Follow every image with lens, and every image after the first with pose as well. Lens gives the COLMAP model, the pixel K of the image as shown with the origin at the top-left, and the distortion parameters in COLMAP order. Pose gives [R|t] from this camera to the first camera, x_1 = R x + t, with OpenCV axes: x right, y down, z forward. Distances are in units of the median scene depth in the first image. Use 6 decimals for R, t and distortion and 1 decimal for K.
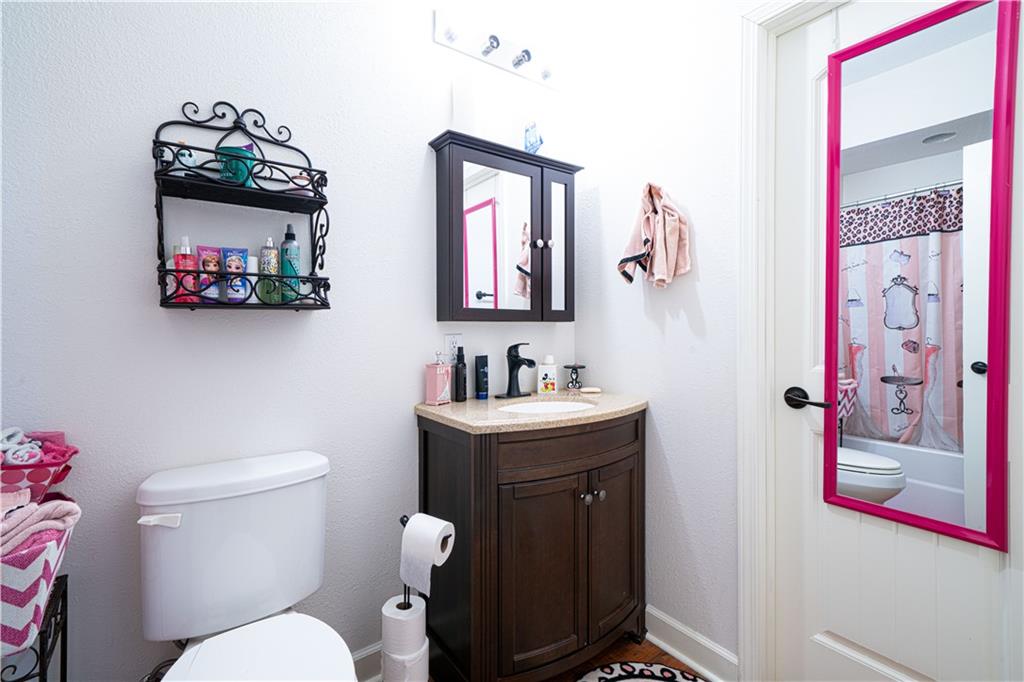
lens RADIAL K [[469.4, 0, 507.5], [0, 469.4, 337.5], [0, 0, 1]] dist [0.005443, 0.000781]
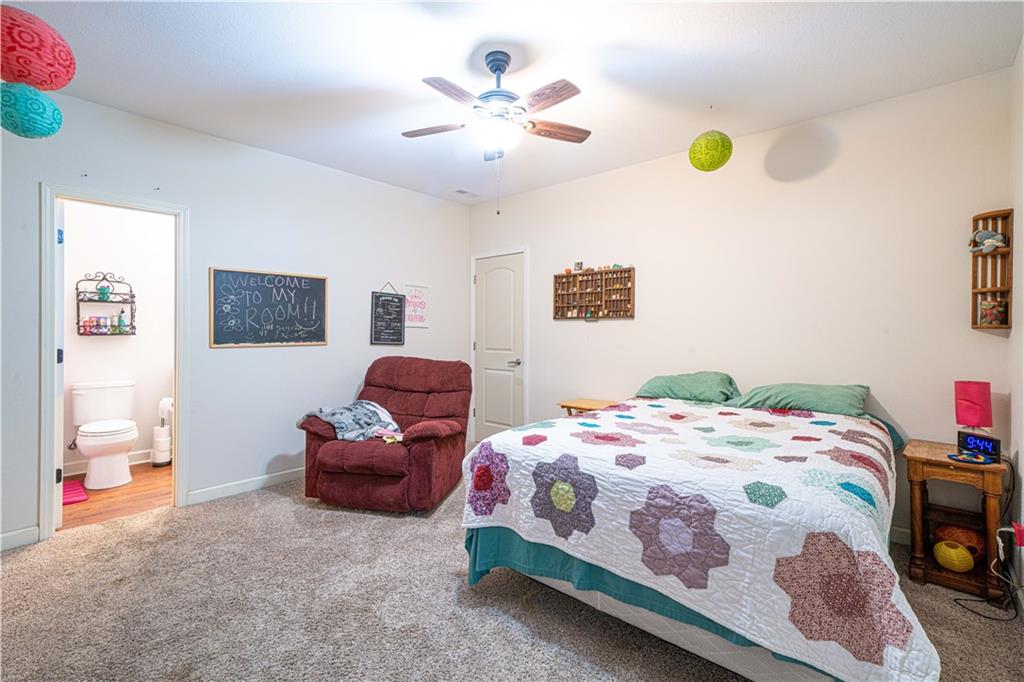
lens RADIAL K [[469.4, 0, 515.5], [0, 469.4, 332.8], [0, 0, 1]] dist [0.005443, 0.000781]
pose [[0.980322, 0.000457, 0.197404, 1.599341], [0.002893, 0.999857, -0.016680, -0.014793], [-0.197383, 0.016923, 0.980180, -2.799407]]
